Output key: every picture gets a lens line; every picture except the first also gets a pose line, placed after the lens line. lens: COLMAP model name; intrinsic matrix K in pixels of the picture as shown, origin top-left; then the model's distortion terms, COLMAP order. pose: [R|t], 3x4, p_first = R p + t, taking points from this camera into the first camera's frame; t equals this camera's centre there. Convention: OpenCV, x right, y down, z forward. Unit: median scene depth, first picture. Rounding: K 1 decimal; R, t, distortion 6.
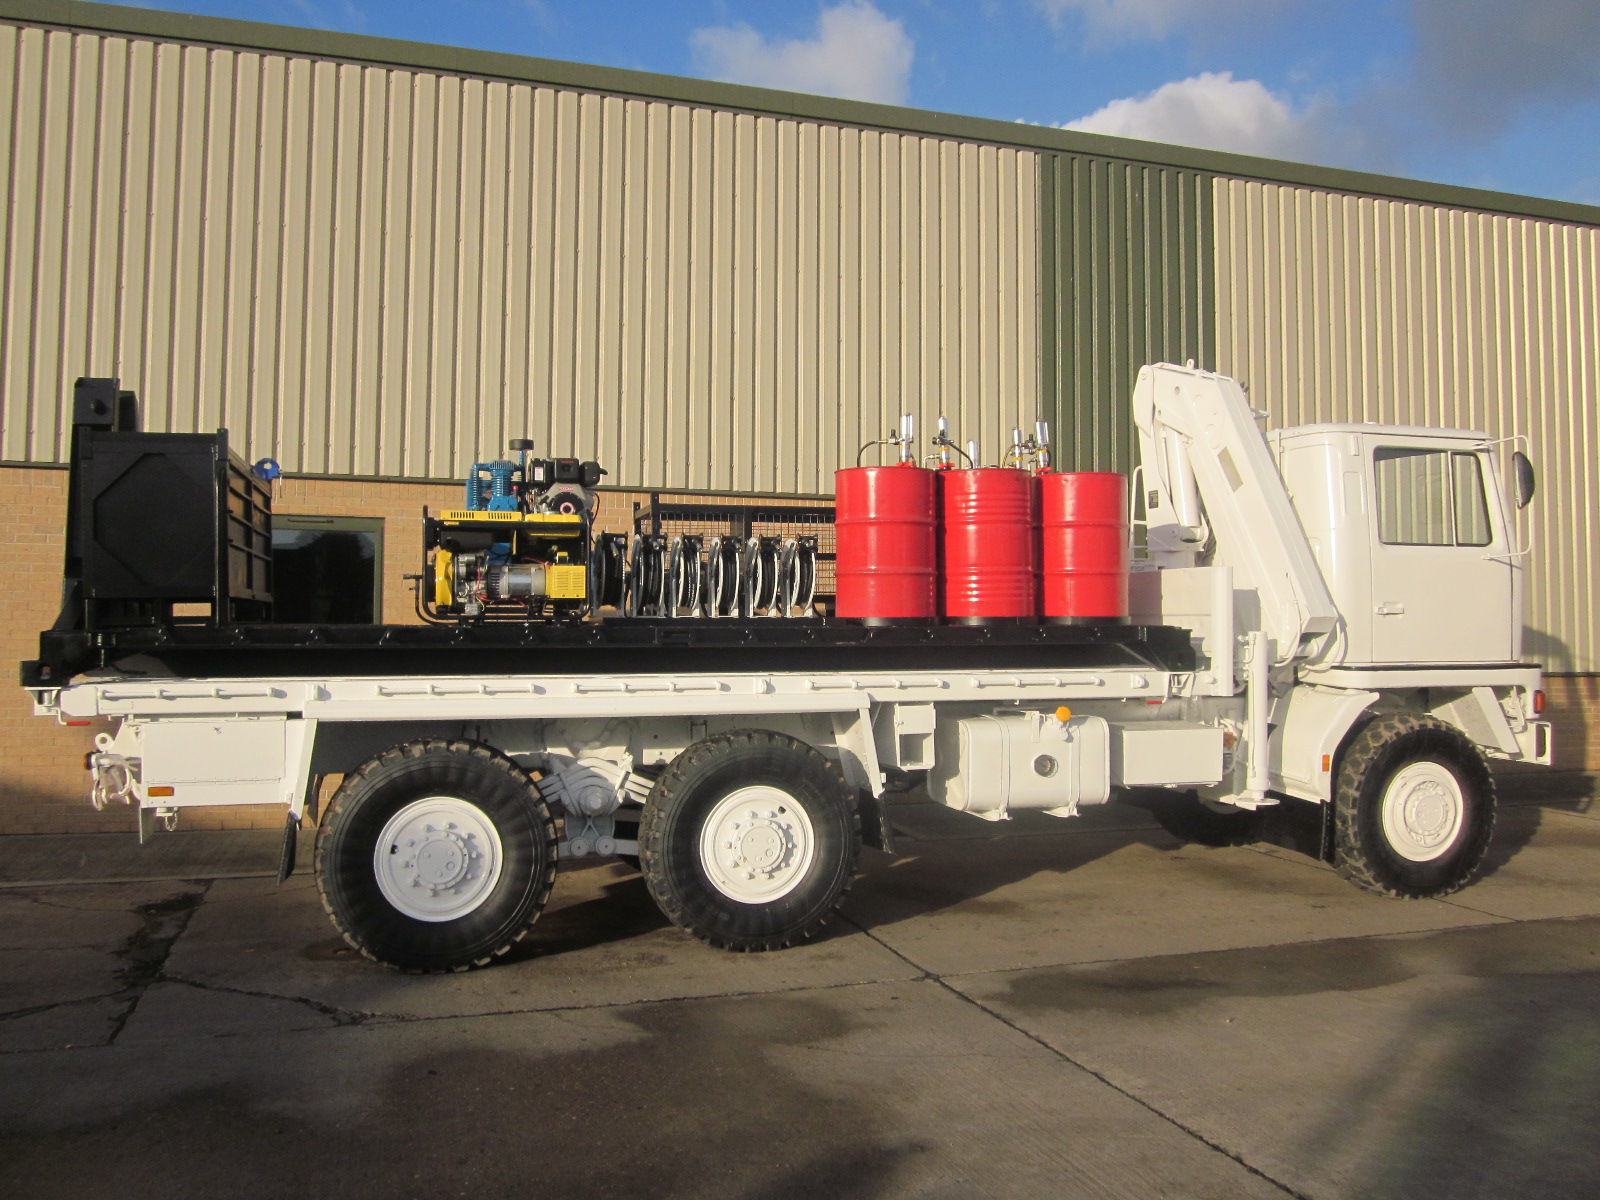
lens RADIAL K [[1285.9, 0, 800.0], [0, 1285.9, 600.0], [0, 0, 1]] dist [-0.008888, -0.002565]
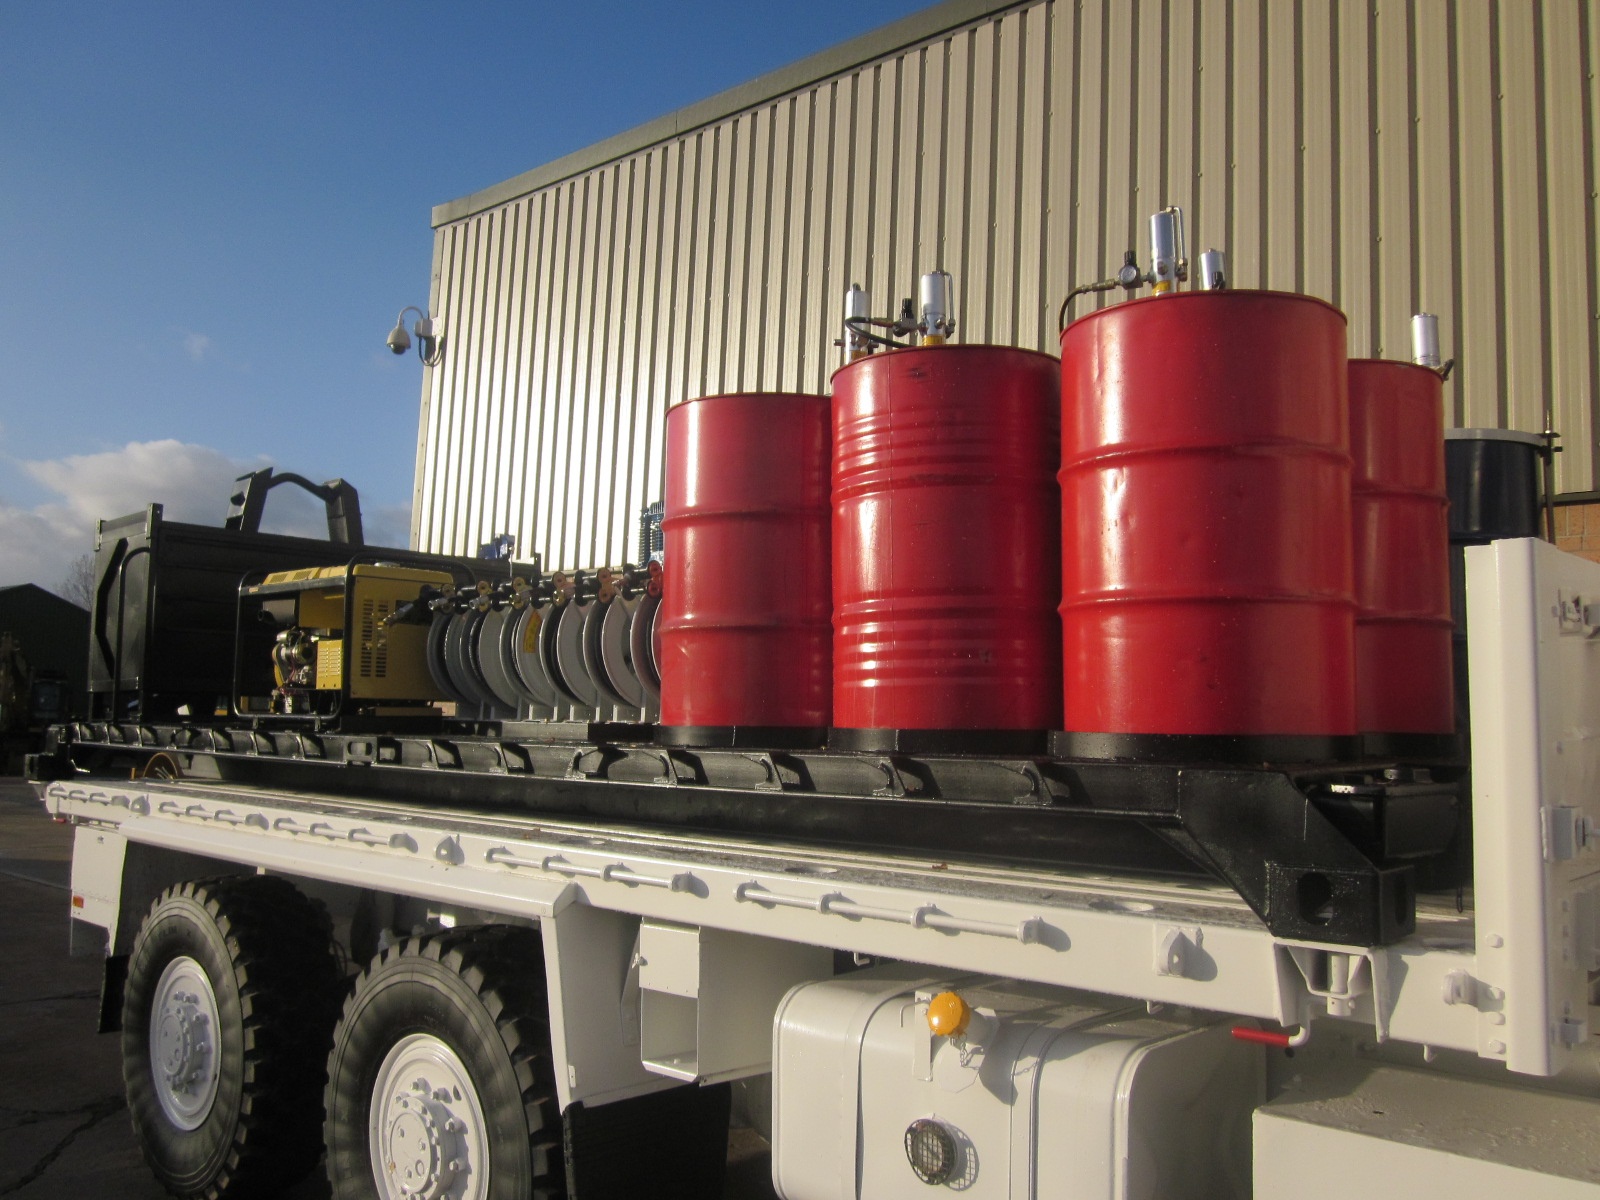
lens RADIAL K [[1368.2, 0, 800.0], [0, 1368.2, 600.0], [0, 0, 1]] dist [-0.010927, -0.003048]
pose [[0.472326, -0.082062, -0.877596, 0.509389], [-0.016578, 0.994653, -0.101929, 0.018485], [0.881268, 0.062692, 0.468440, 0.789148]]
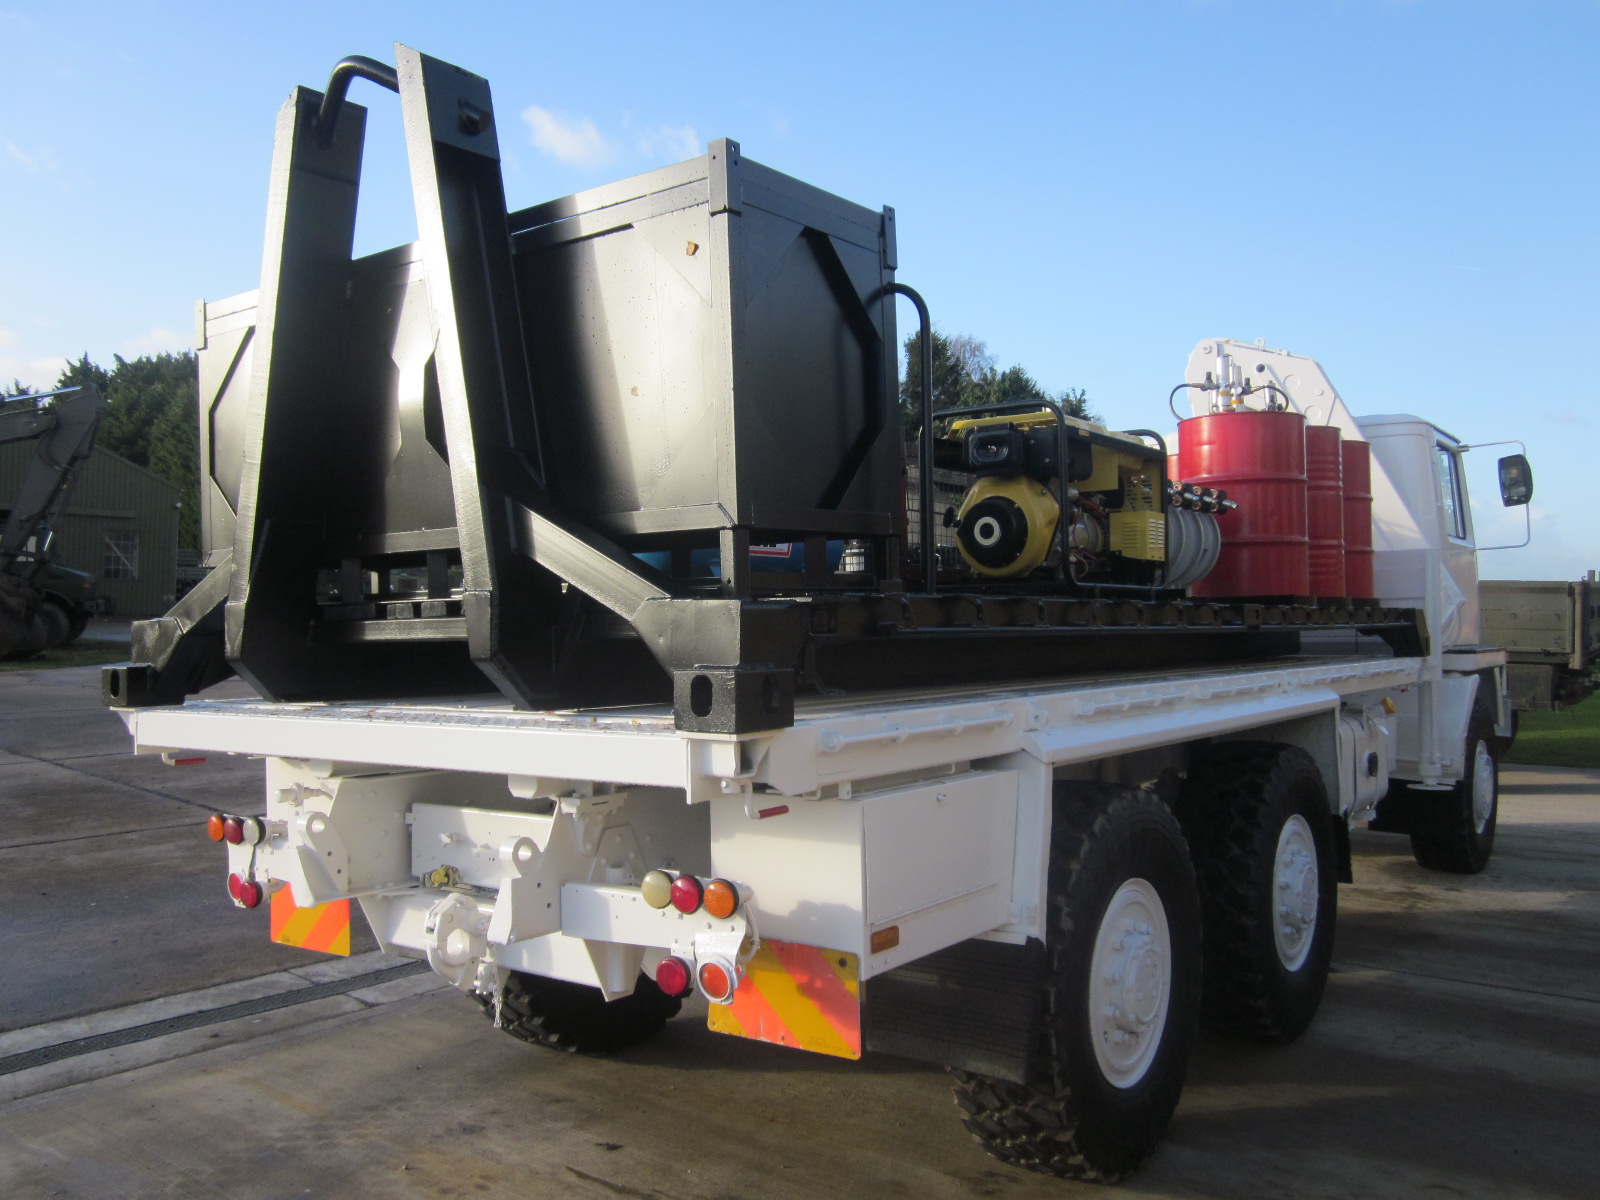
lens RADIAL K [[1301.4, 0, 800.0], [0, 1301.4, 600.0], [0, 0, 1]] dist [-0.018294, -0.016191]
pose [[0.802511, 0.003116, 0.596629, -0.662832], [0.006729, 0.999875, -0.014273, 0.025194], [-0.596600, 0.015469, 0.802390, 0.514113]]
